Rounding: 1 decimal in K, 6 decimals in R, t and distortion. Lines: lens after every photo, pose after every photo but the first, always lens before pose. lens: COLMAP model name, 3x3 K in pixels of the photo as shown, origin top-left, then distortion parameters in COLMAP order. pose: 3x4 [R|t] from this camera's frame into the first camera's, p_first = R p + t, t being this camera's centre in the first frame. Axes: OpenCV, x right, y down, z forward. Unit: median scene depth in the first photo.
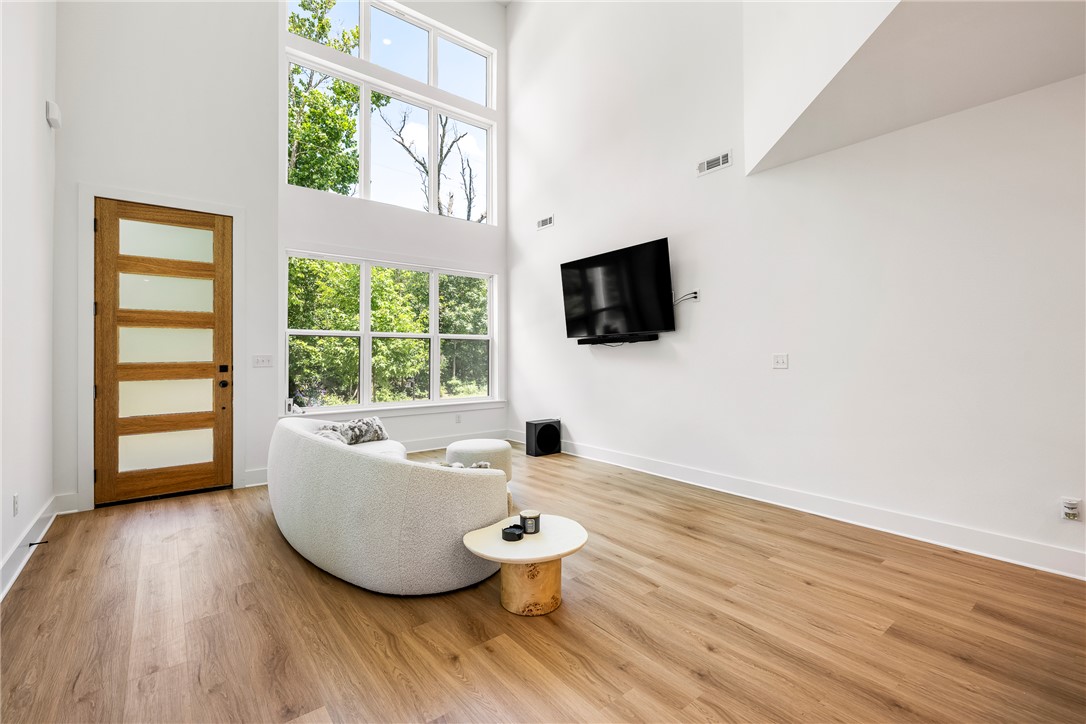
lens RADIAL K [[468.2, 0, 546.2], [0, 468.2, 347.1], [0, 0, 1]] dist [-0.001403, -0.000311]
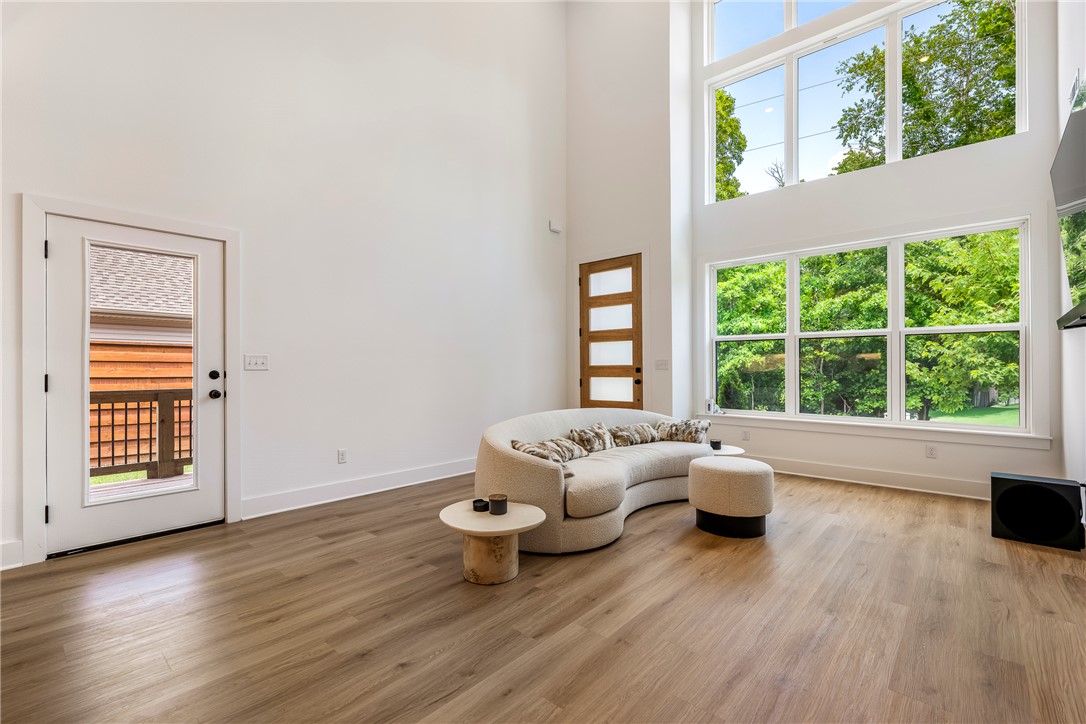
lens RADIAL K [[481.3, 0, 544.3], [0, 481.3, 364.7], [0, 0, 1]] dist [-0.001862, 0.000432]
pose [[0.173818, -0.004125, -0.984769, 0.620138], [0.017028, 0.999854, -0.001183, 0.028956], [0.984631, -0.016563, 0.173863, 0.521327]]
